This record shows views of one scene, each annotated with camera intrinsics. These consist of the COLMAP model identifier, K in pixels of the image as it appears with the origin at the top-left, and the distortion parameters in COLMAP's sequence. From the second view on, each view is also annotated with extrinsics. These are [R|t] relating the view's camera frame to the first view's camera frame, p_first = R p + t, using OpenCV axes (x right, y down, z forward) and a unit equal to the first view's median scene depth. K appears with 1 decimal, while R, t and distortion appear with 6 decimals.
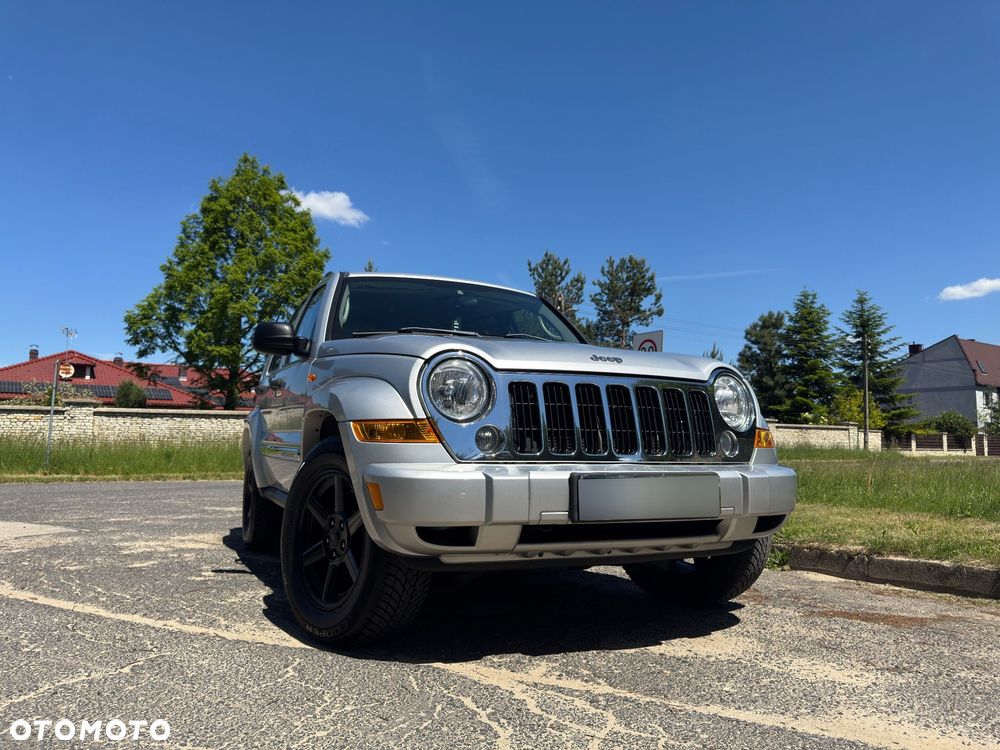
lens RADIAL K [[714.7, 0, 491.5], [0, 714.7, 371.1], [0, 0, 1]] dist [0.048006, -0.069654]
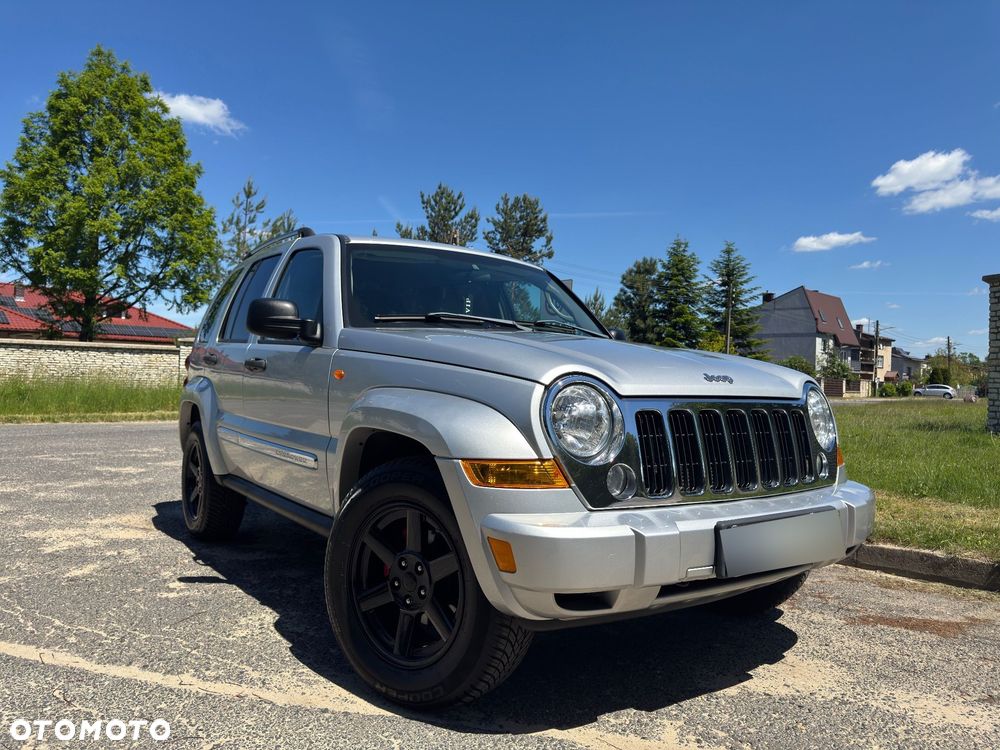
lens RADIAL K [[712.5, 0, 504.8], [0, 712.5, 376.0], [0, 0, 1]] dist [0.050455, -0.063199]
pose [[0.980238, 0.017698, 0.197031, -0.030765], [-0.037864, 0.994361, 0.099059, -0.010942], [-0.194166, -0.104562, 0.975380, 0.019217]]
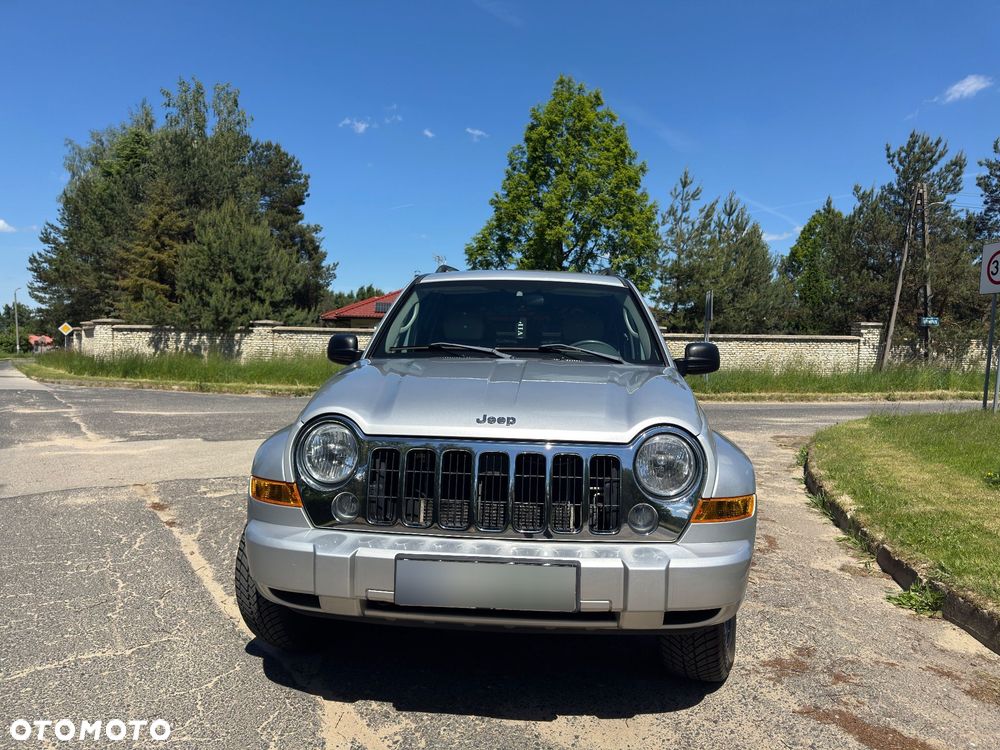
lens RADIAL K [[704.5, 0, 499.8], [0, 704.5, 388.3], [0, 0, 1]] dist [0.064596, -0.071078]
pose [[0.884805, 0.032450, -0.464830, 0.064297], [0.041815, 0.988018, 0.148568, -0.021225], [0.464082, -0.150890, 0.872846, 0.023004]]
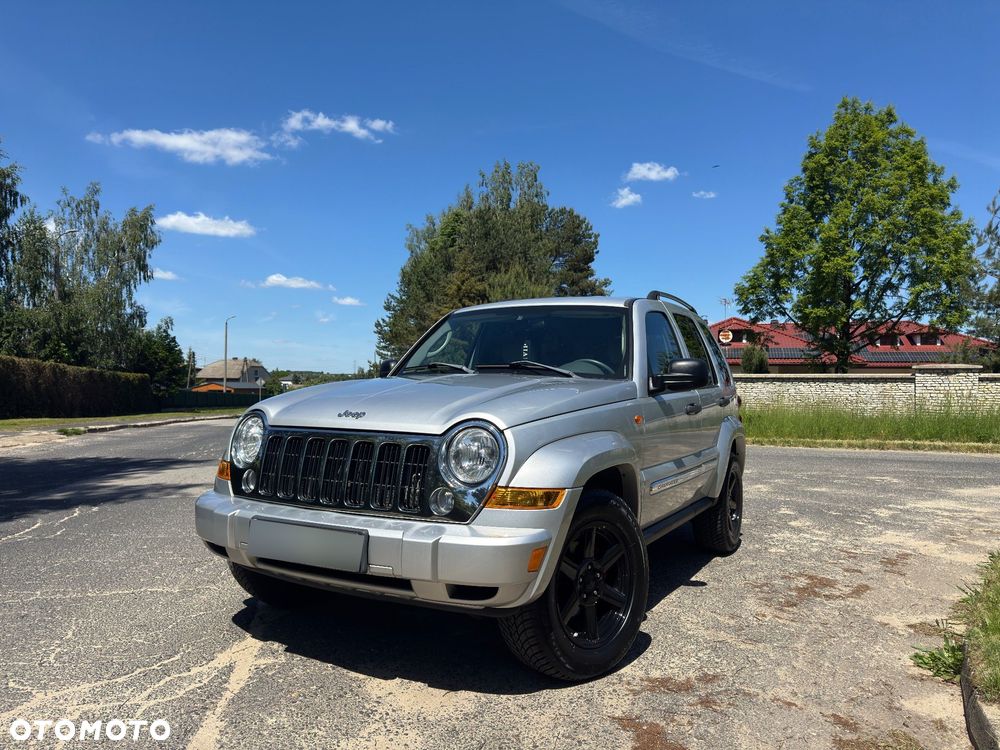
lens RADIAL K [[705.1, 0, 489.7], [0, 705.1, 377.7], [0, 0, 1]] dist [0.049323, -0.061801]
pose [[0.596362, -0.019133, -0.802488, 0.129006], [0.080164, 0.996138, 0.035822, -0.010714], [0.798703, -0.085694, 0.595592, 0.056744]]
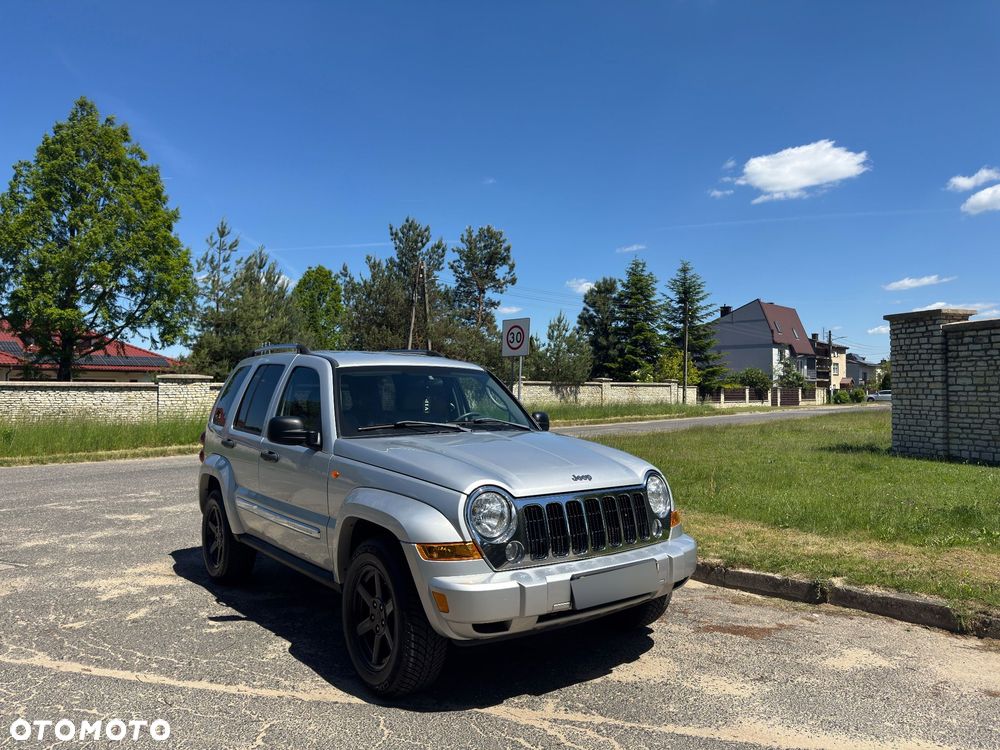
lens RADIAL K [[711.3, 0, 502.2], [0, 711.3, 369.9], [0, 0, 1]] dist [0.070852, -0.083706]
pose [[0.972443, -0.002673, 0.233124, -0.035424], [-0.015019, 0.997139, 0.074080, -0.036565], [-0.232655, -0.075540, 0.969621, -0.034584]]
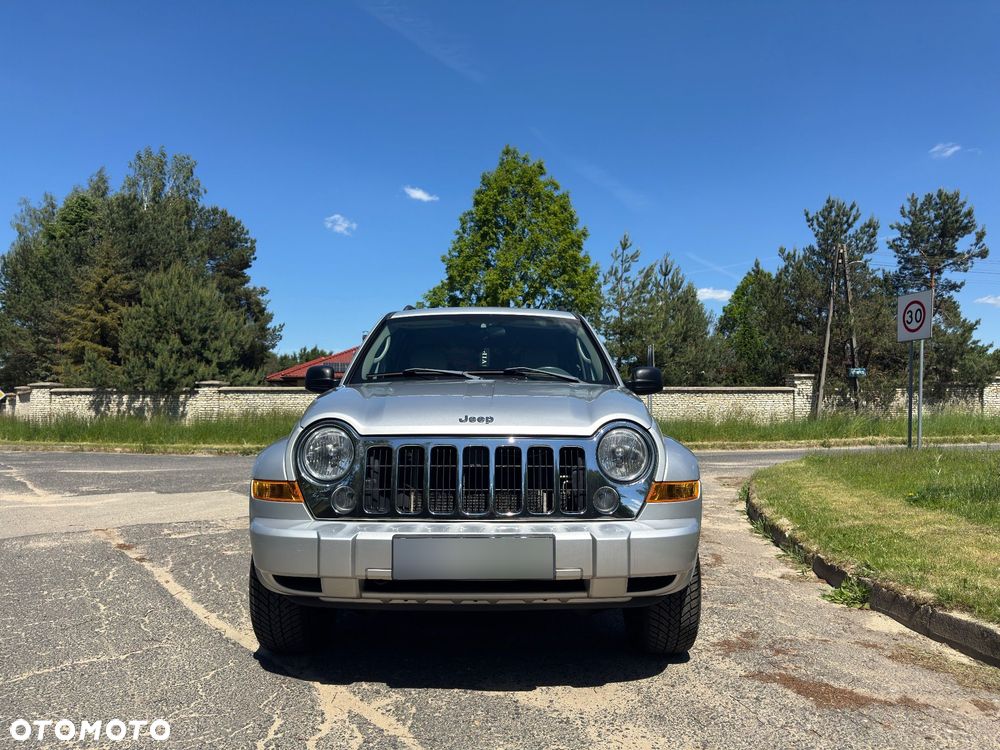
lens RADIAL K [[705.1, 0, 495.7], [0, 705.1, 379.7], [0, 0, 1]] dist [0.093685, -0.127644]
pose [[0.914454, -0.026469, -0.403823, 0.067403], [0.052805, 0.997132, 0.054218, -0.014624], [0.401230, -0.070904, 0.913229, 0.005575]]
